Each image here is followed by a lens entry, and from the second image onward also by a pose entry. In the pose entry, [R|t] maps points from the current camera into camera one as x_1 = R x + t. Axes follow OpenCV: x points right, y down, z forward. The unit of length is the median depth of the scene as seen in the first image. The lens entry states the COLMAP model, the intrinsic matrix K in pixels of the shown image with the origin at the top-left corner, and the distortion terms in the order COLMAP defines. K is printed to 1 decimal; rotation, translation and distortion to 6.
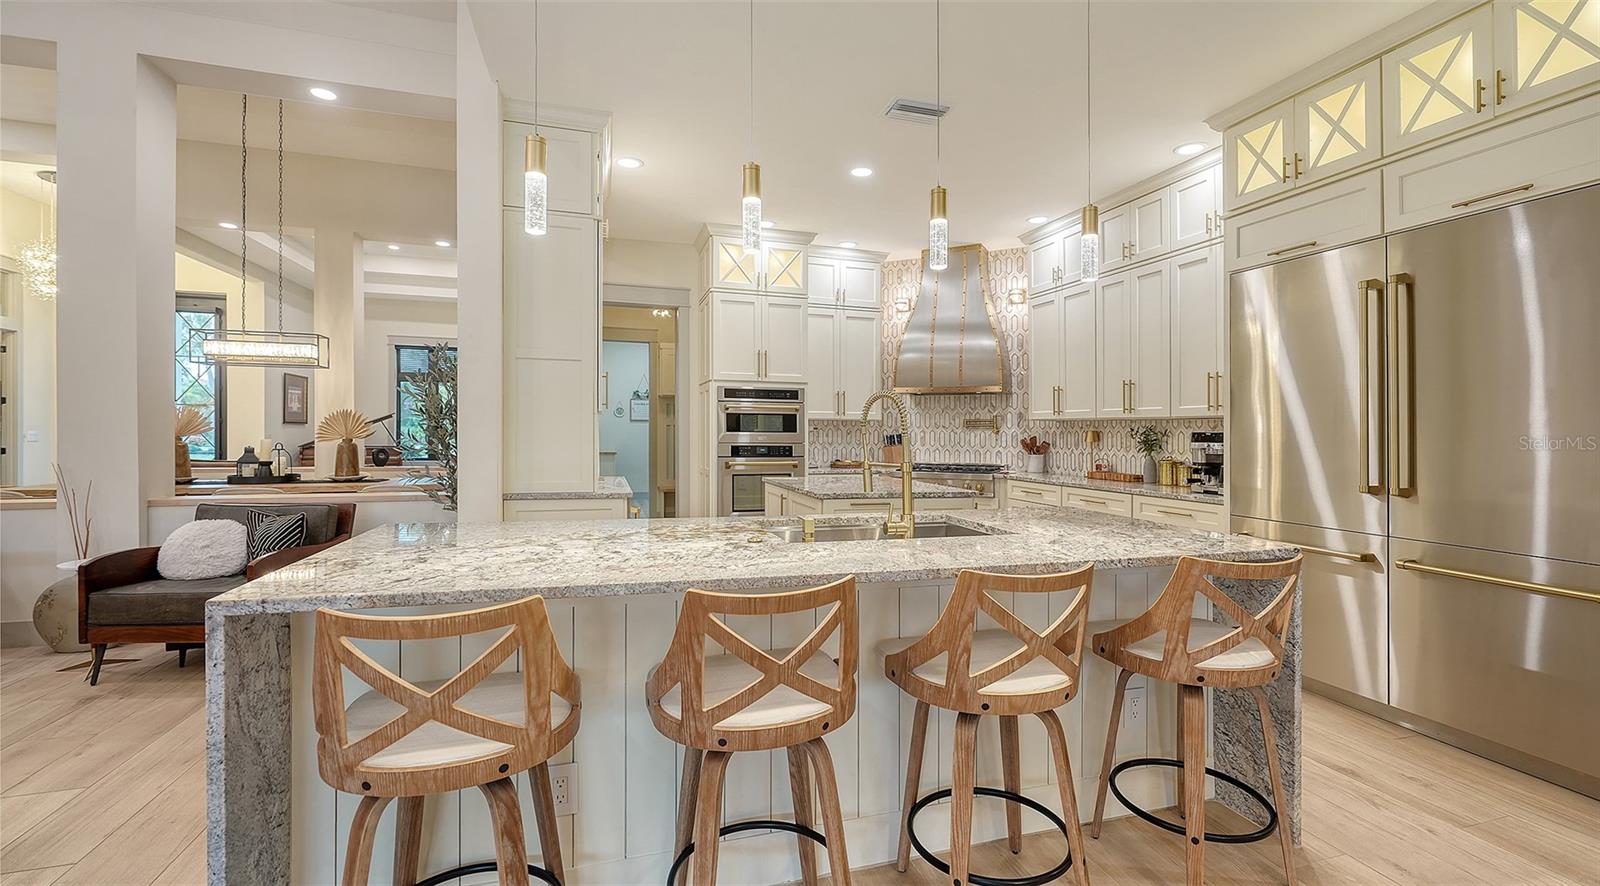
lens RADIAL K [[669.9, 0, 807.1], [0, 669.9, 441.9], [0, 0, 1]] dist [-0.007276, -0.000356]
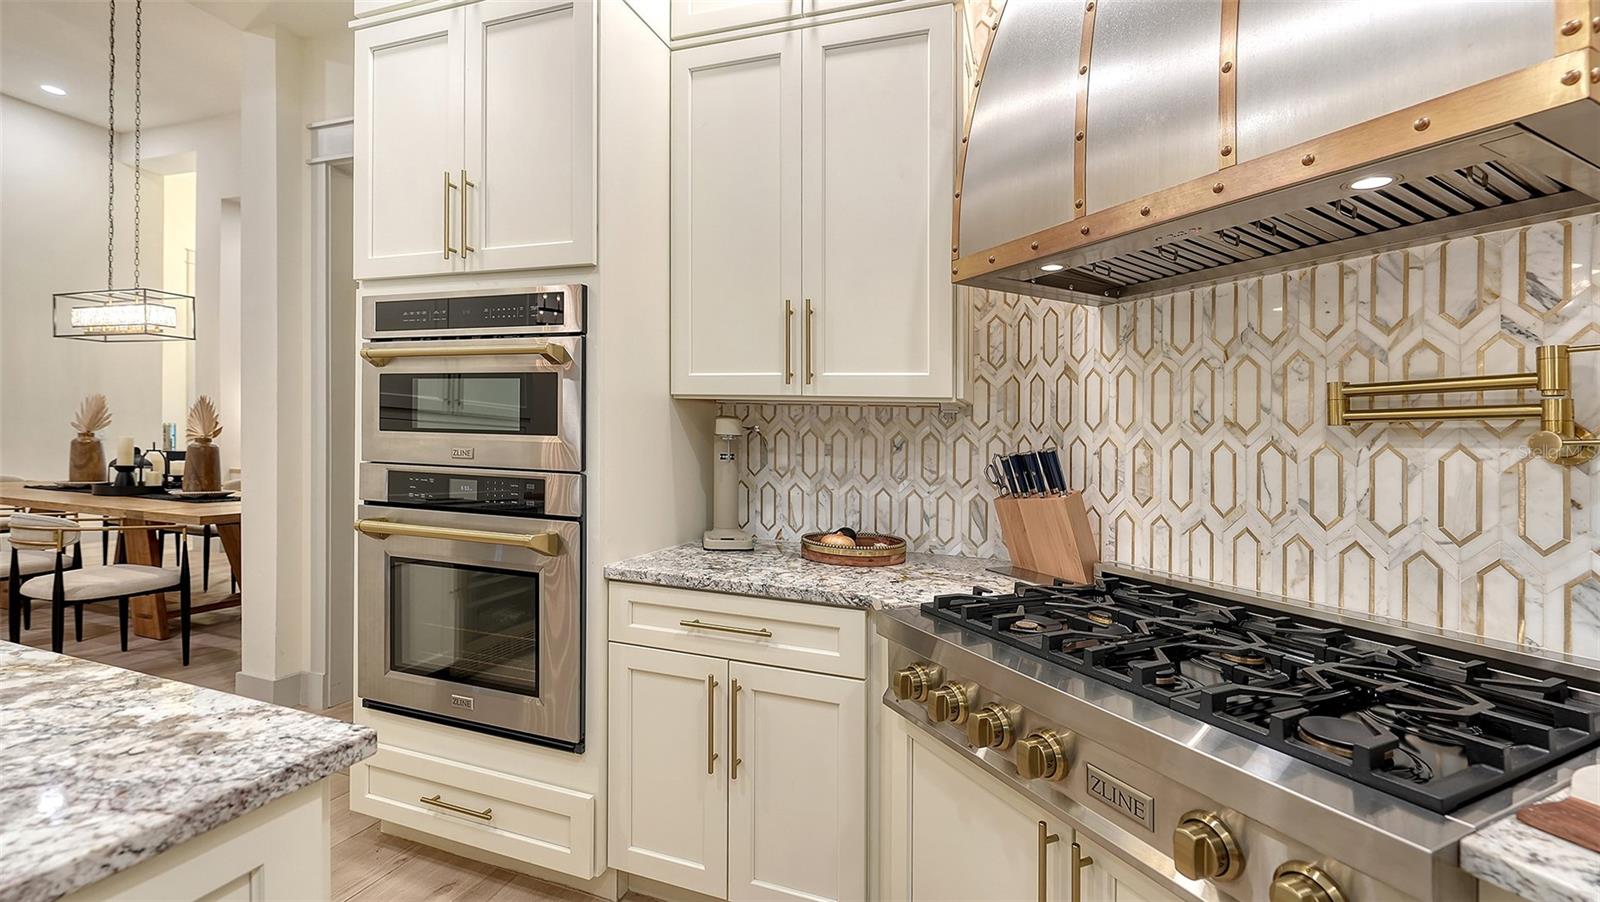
lens RADIAL K [[699.5, 0, 777.4], [0, 699.5, 429.3], [0, 0, 1]] dist [-0.013321, 0.000159]
pose [[0.803051, 0.007051, -0.595869, 0.244765], [-0.031314, 0.999048, -0.030380, -0.010274], [0.595087, 0.043056, 0.802507, 0.811100]]
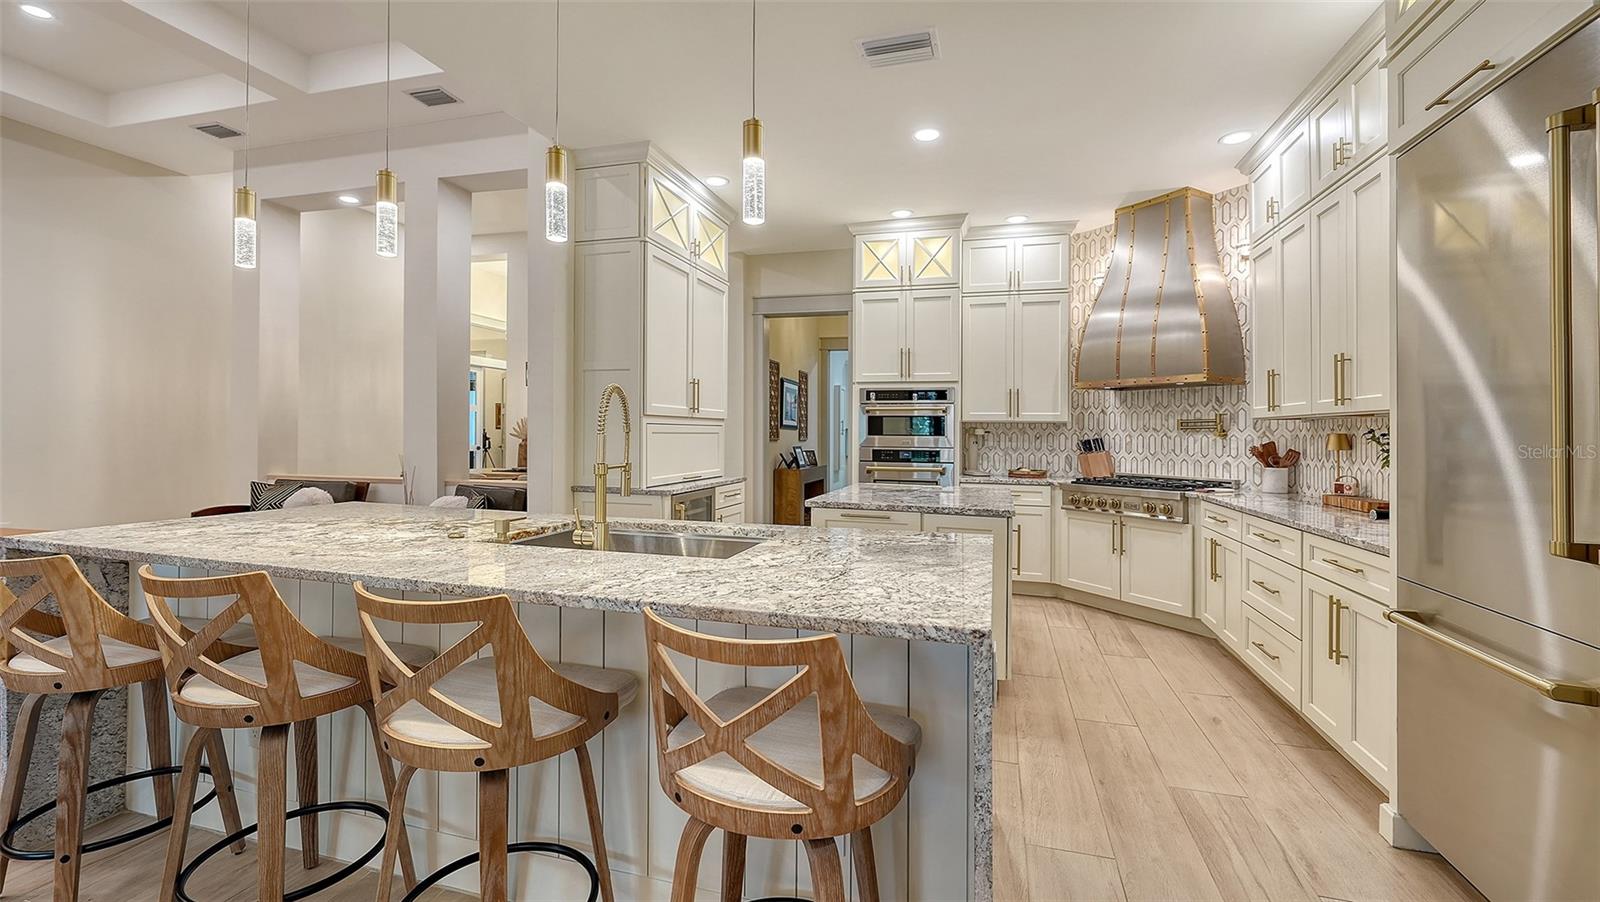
lens RADIAL K [[650.2, 0, 797.7], [0, 650.2, 447.4], [0, 0, 1]] dist [-0.001608, -0.000202]
pose [[0.838158, 0.010824, -0.545320, 0.299029], [-0.011097, 0.999935, 0.002791, 0.001253], [0.545314, 0.003713, 0.838223, 0.149127]]
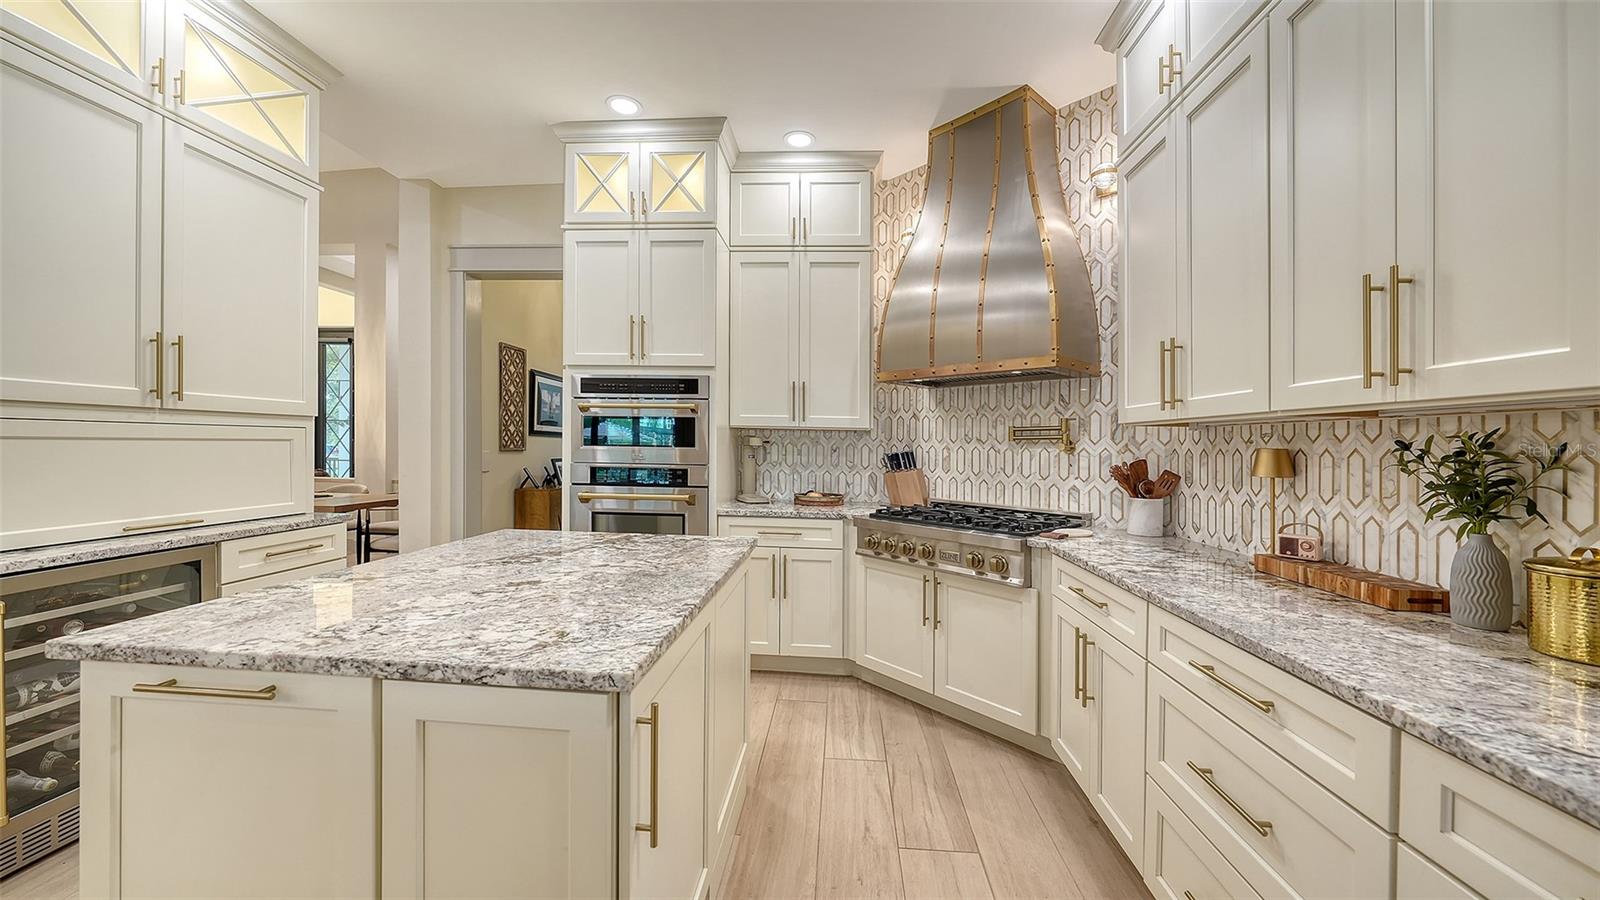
lens RADIAL K [[584.1, 0, 790.5], [0, 584.1, 451.7], [0, 0, 1]] dist [-0.010802, -0.000053]
pose [[0.932566, 0.011288, -0.360824, 0.259908], [-0.015008, 0.999859, -0.007509, -0.007203], [0.360688, 0.012418, 0.932604, 0.530840]]
